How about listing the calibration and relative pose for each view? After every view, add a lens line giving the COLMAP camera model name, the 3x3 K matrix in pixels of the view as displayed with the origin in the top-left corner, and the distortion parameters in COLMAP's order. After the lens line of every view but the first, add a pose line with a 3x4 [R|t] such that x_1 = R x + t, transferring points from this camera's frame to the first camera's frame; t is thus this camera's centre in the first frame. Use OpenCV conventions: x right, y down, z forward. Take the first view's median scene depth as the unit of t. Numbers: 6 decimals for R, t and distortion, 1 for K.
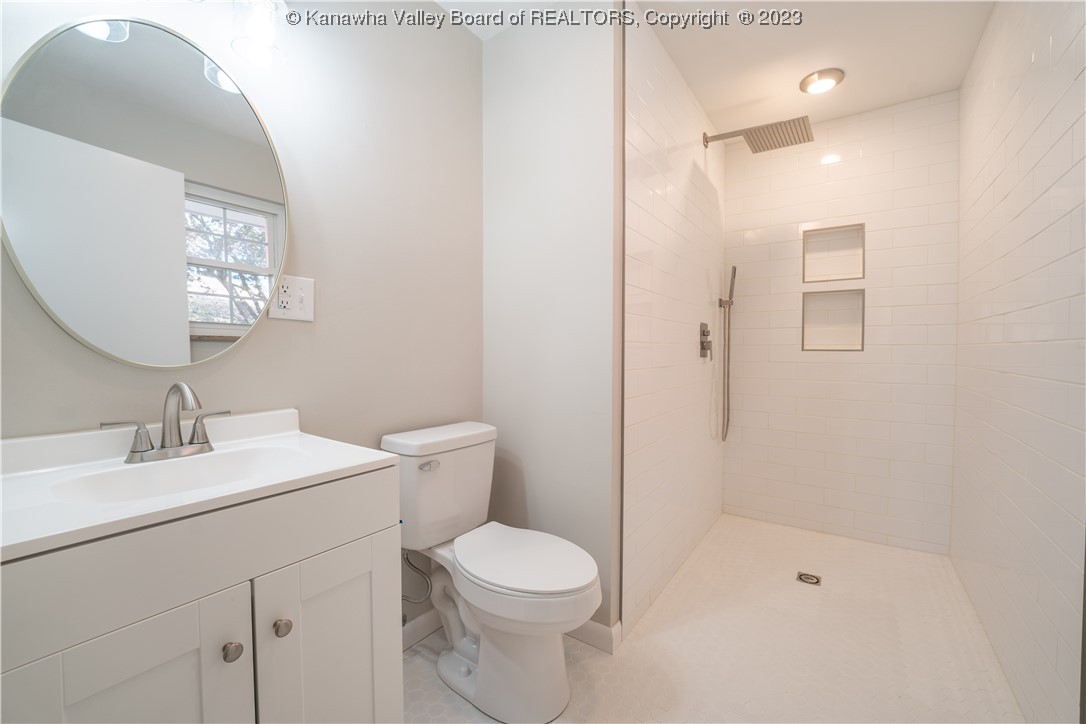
lens RADIAL K [[455.9, 0, 543.0], [0, 455.9, 362.0], [0, 0, 1]] dist [-0.000107, 0.000056]
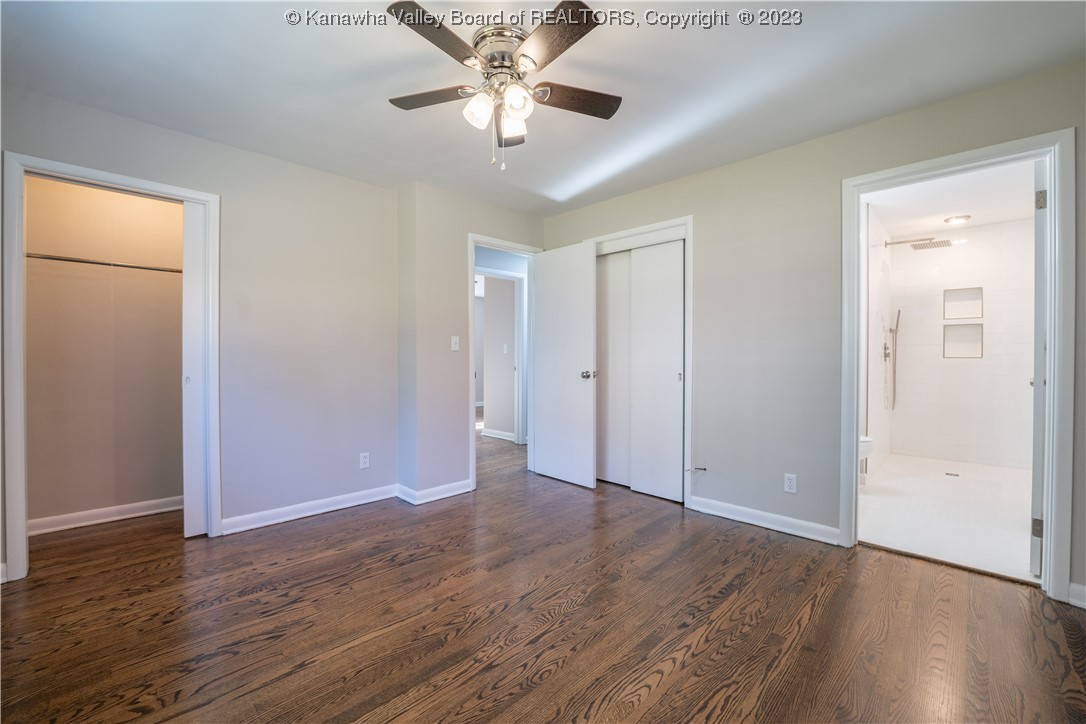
lens RADIAL K [[455.9, 0, 543.0], [0, 455.9, 362.0], [0, 0, 1]] dist [-0.000107, 0.000056]
pose [[0.988524, 0.004369, -0.151003, -0.704981], [-0.006966, 0.999837, -0.016677, 0.032010], [0.150906, 0.017537, 0.988393, -0.988998]]
